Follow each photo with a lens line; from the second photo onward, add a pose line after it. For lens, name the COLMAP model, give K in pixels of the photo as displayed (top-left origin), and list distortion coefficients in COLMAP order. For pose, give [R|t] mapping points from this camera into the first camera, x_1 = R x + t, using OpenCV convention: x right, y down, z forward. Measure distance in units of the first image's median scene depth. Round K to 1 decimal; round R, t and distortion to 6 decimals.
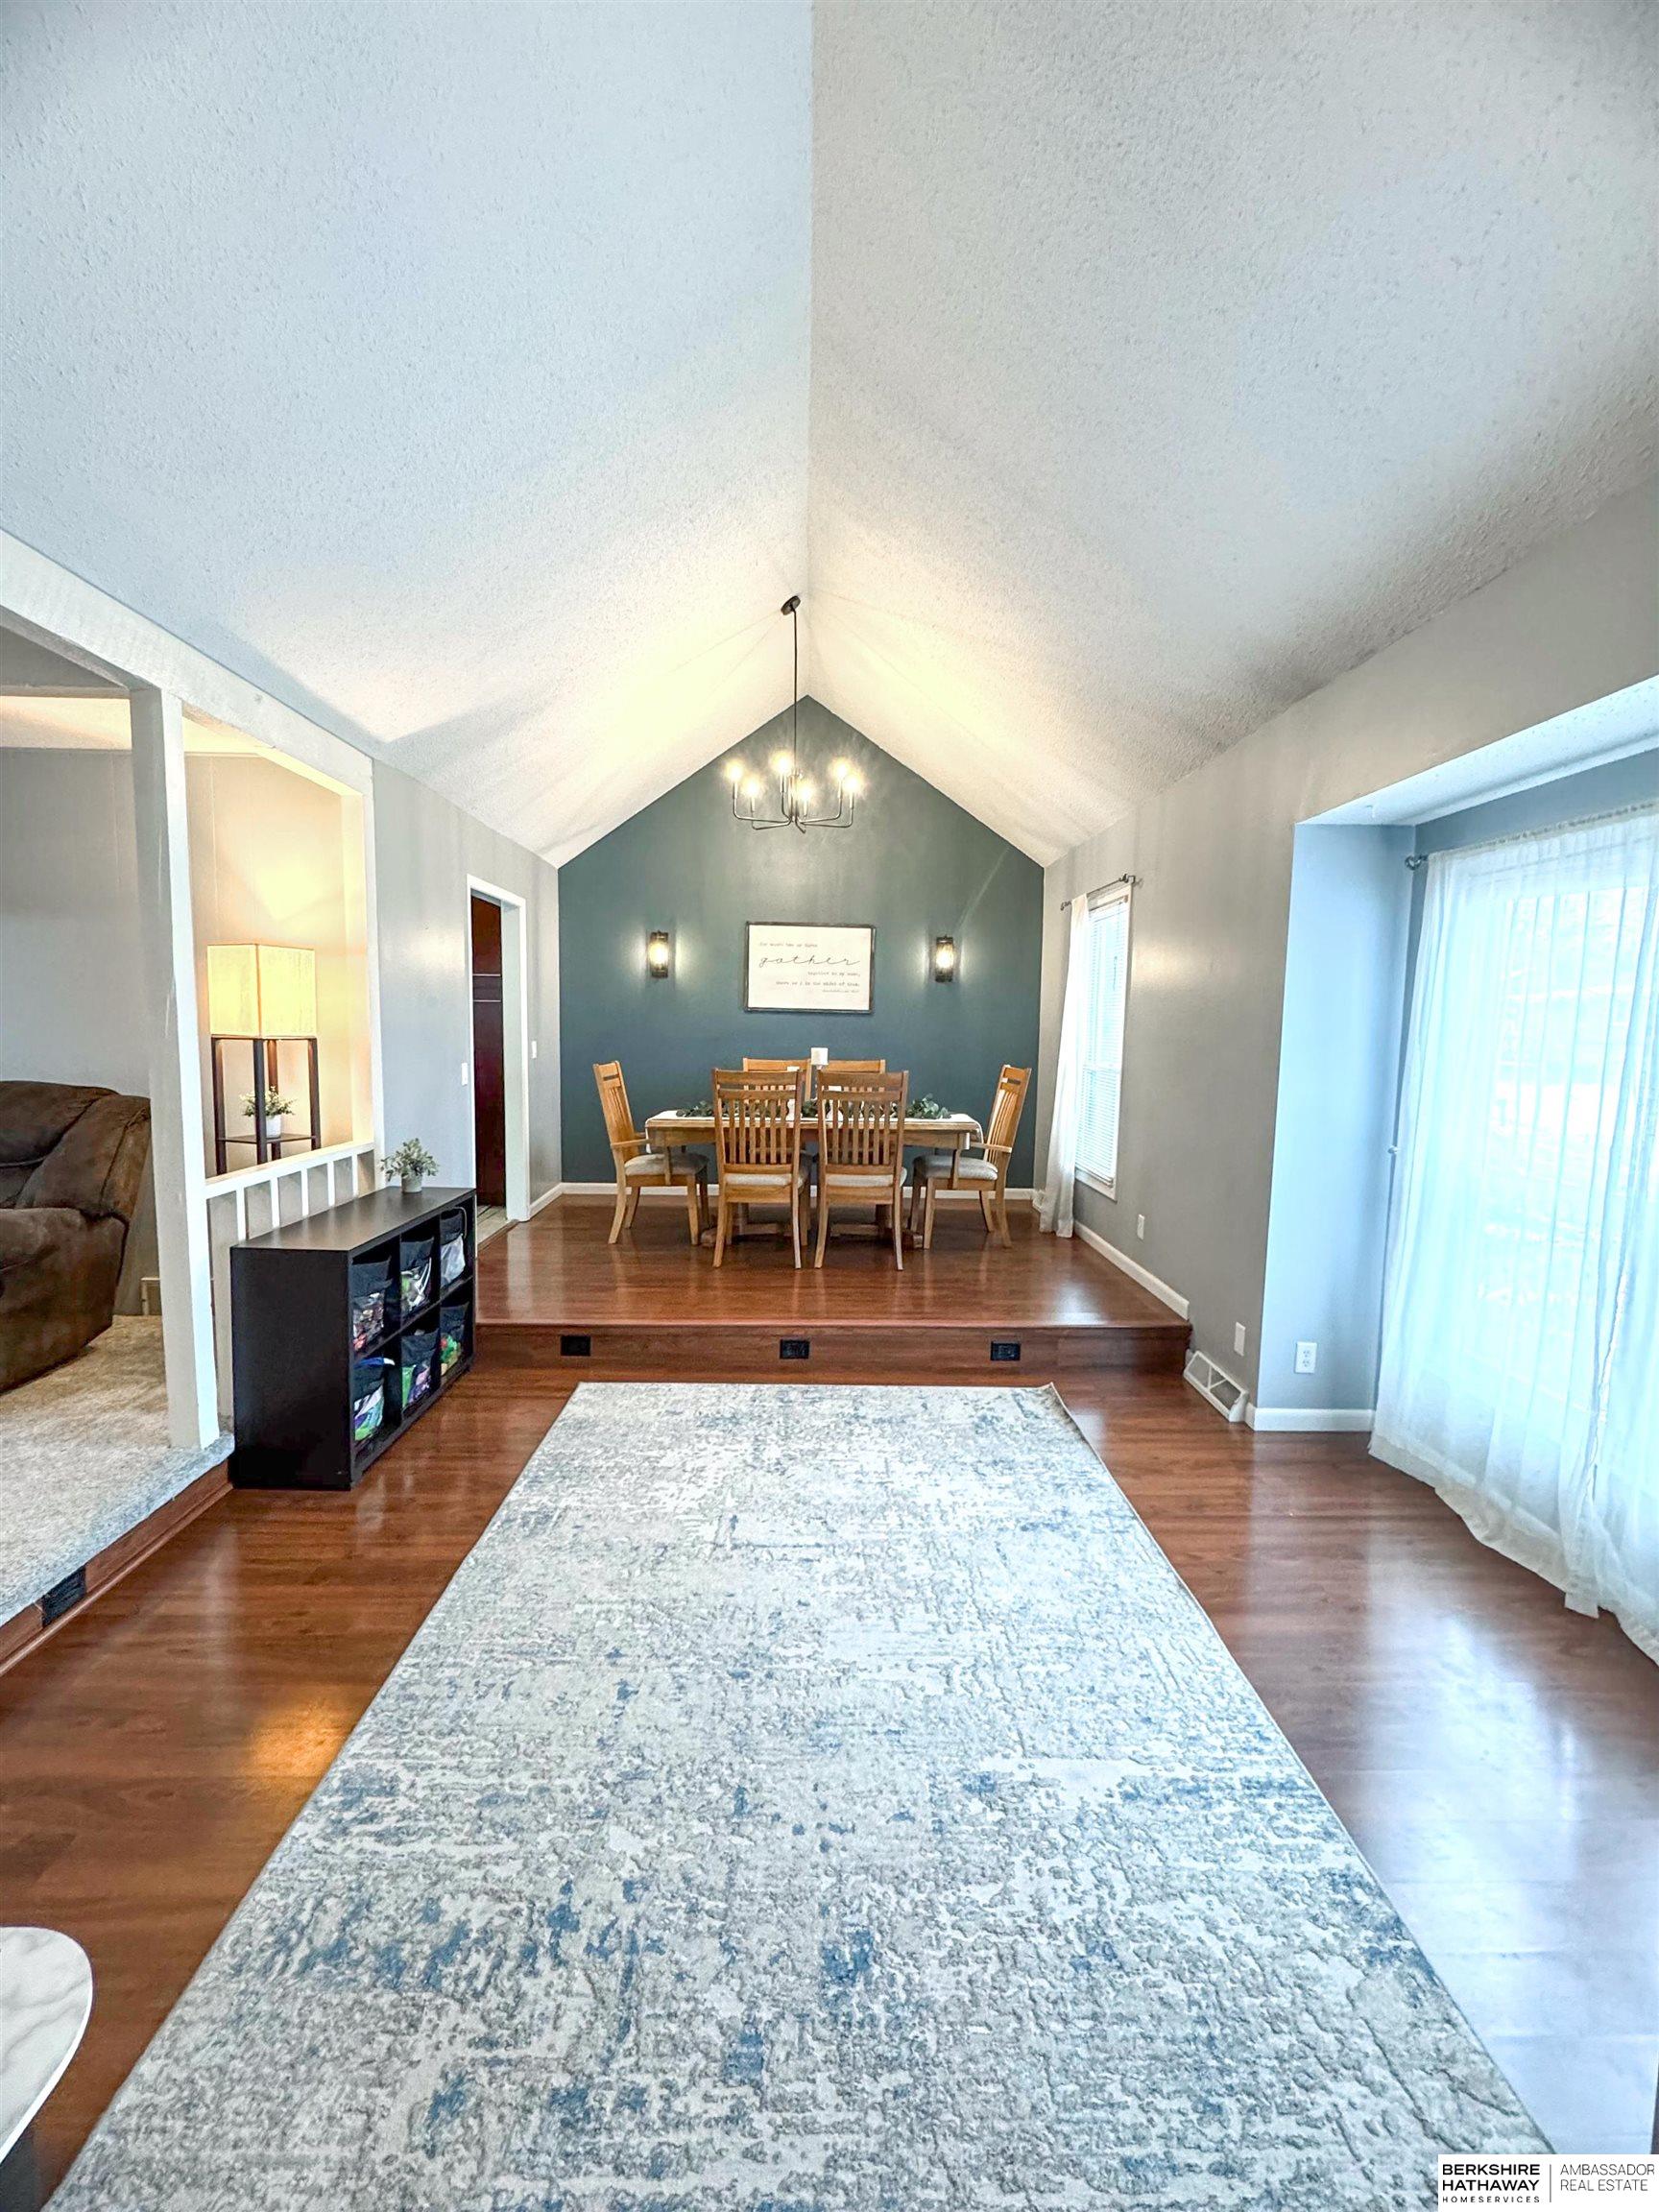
lens RADIAL K [[927.3, 0, 829.9], [0, 927.3, 1136.3], [0, 0, 1]] dist [-0.010656, 0.003174]
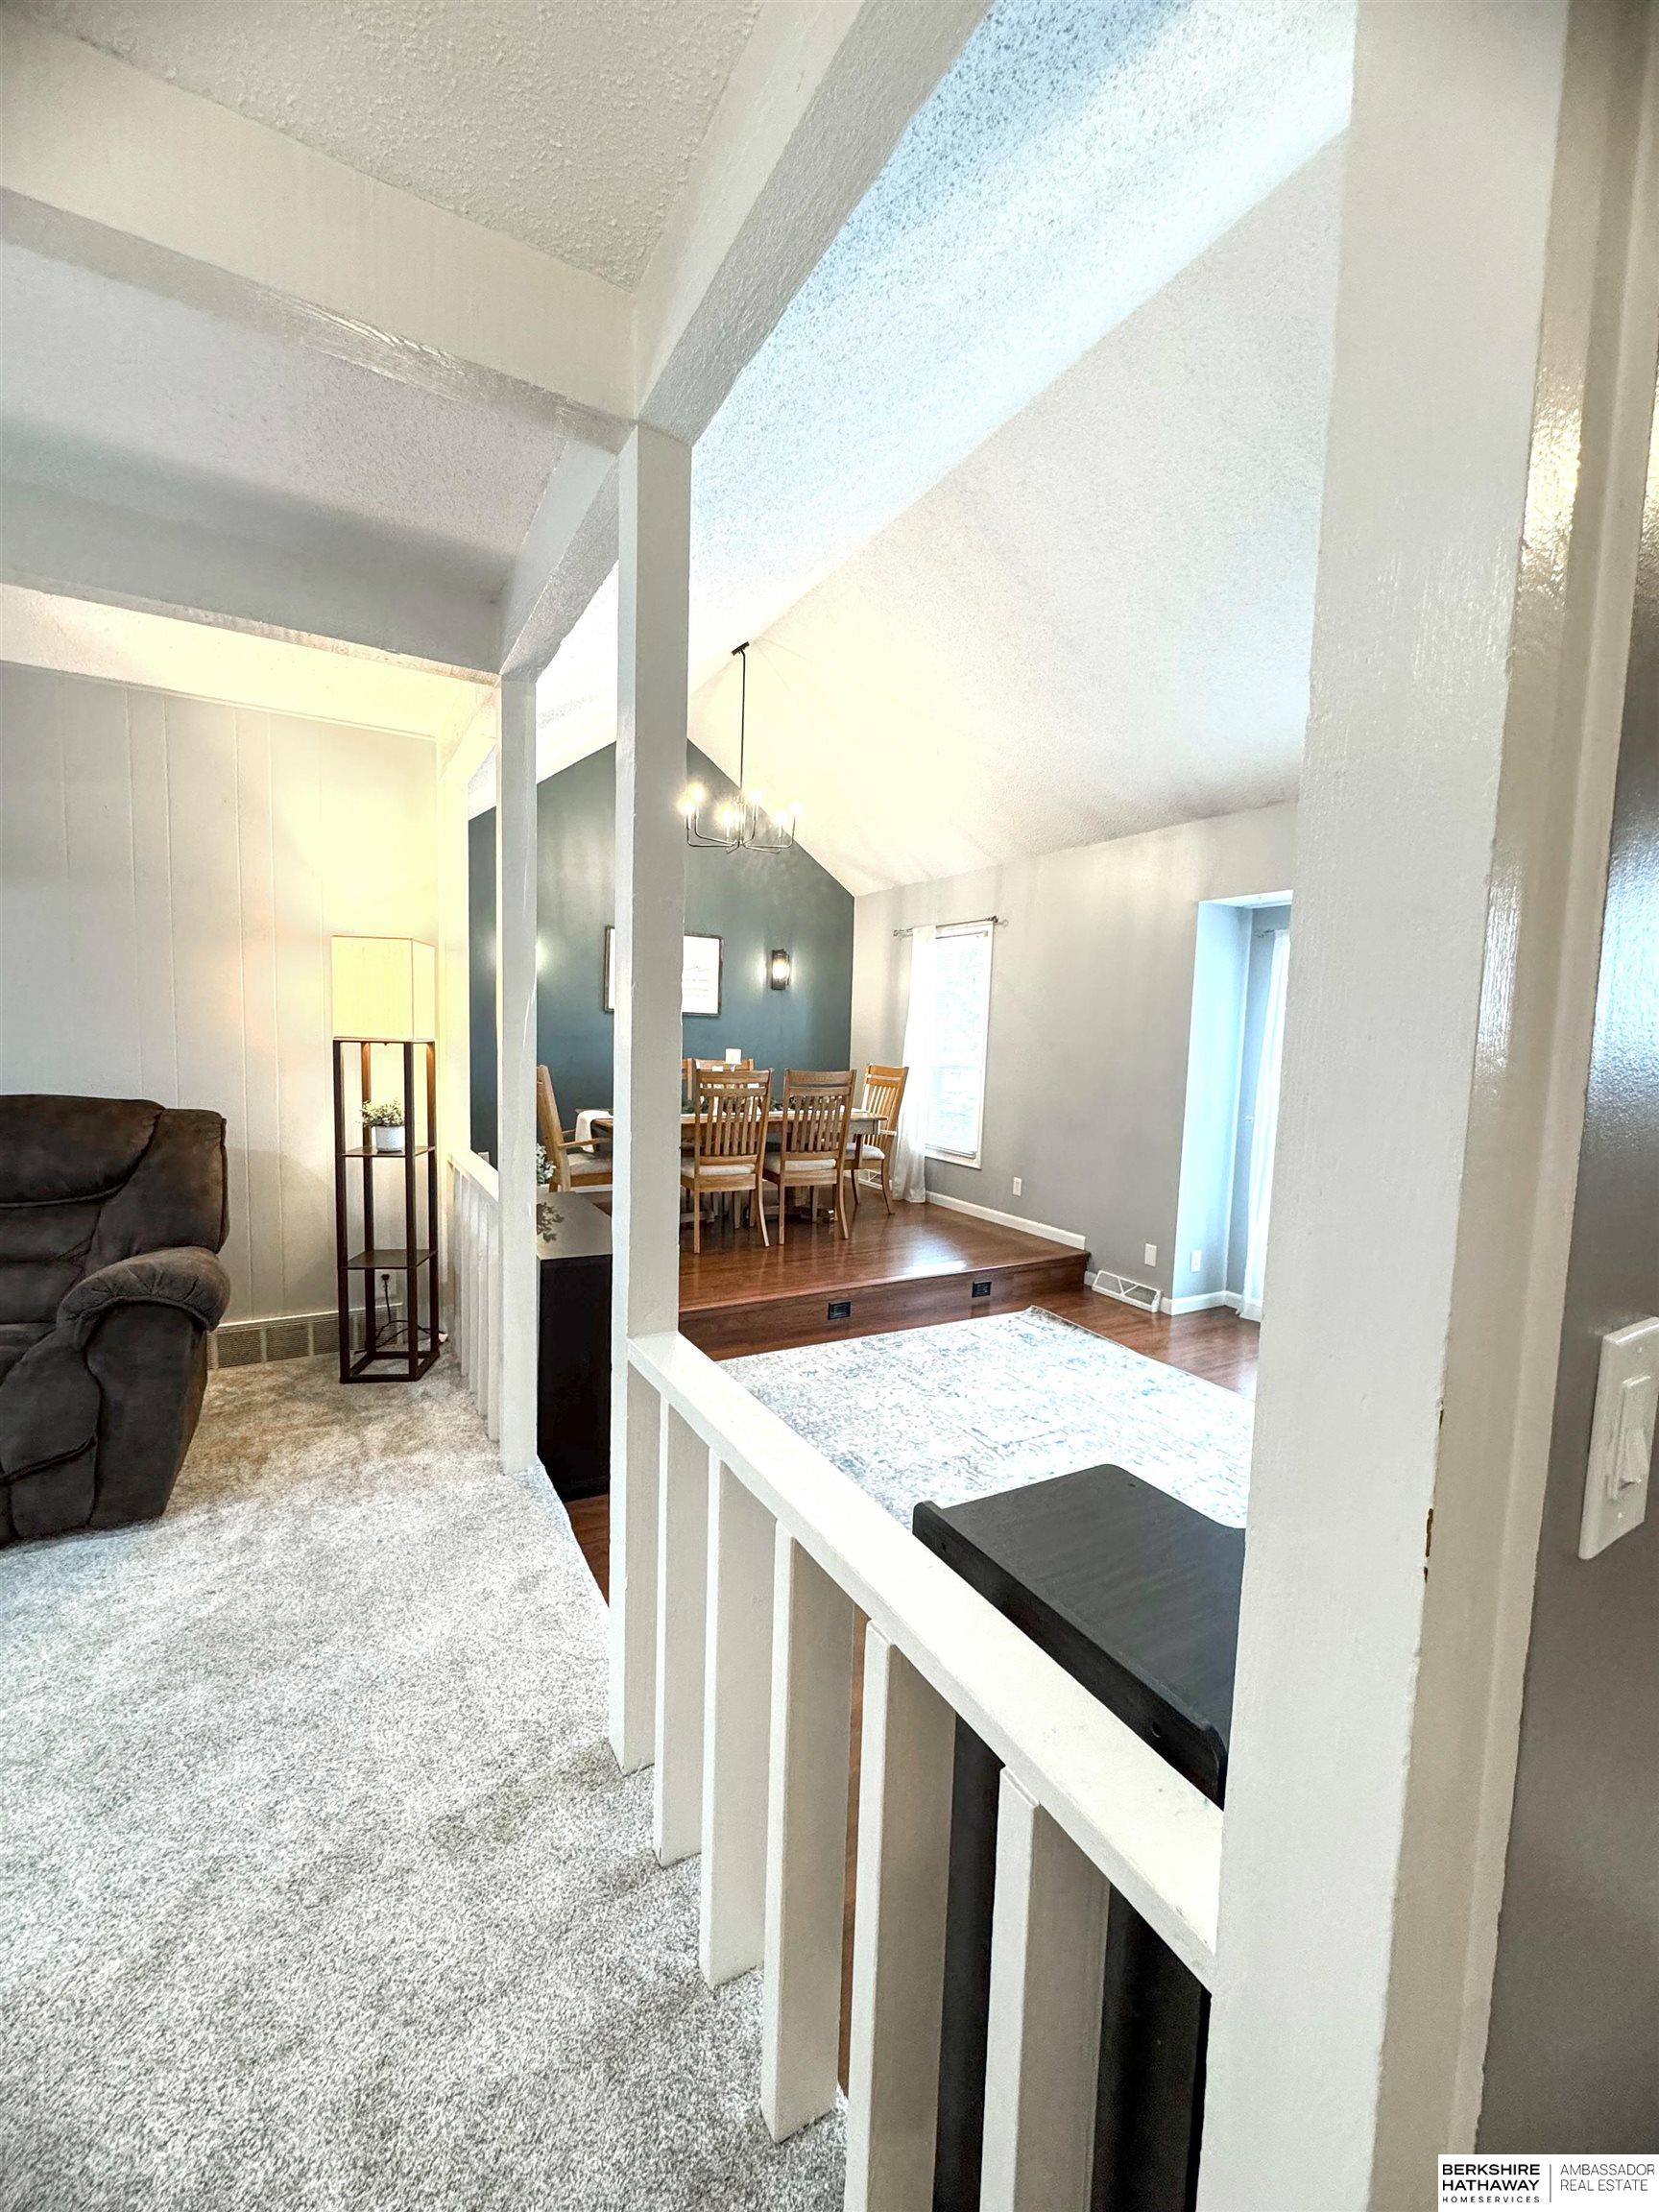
lens RADIAL K [[891.2, 0, 833.3], [0, 891.2, 1126.1], [0, 0, 1]] dist [0.016539, -0.000158]
pose [[0.876756, -0.041059, 0.479179, -1.207042], [0.042244, 0.999073, 0.008312, -0.022314], [-0.479076, 0.012955, 0.877678, 0.037059]]
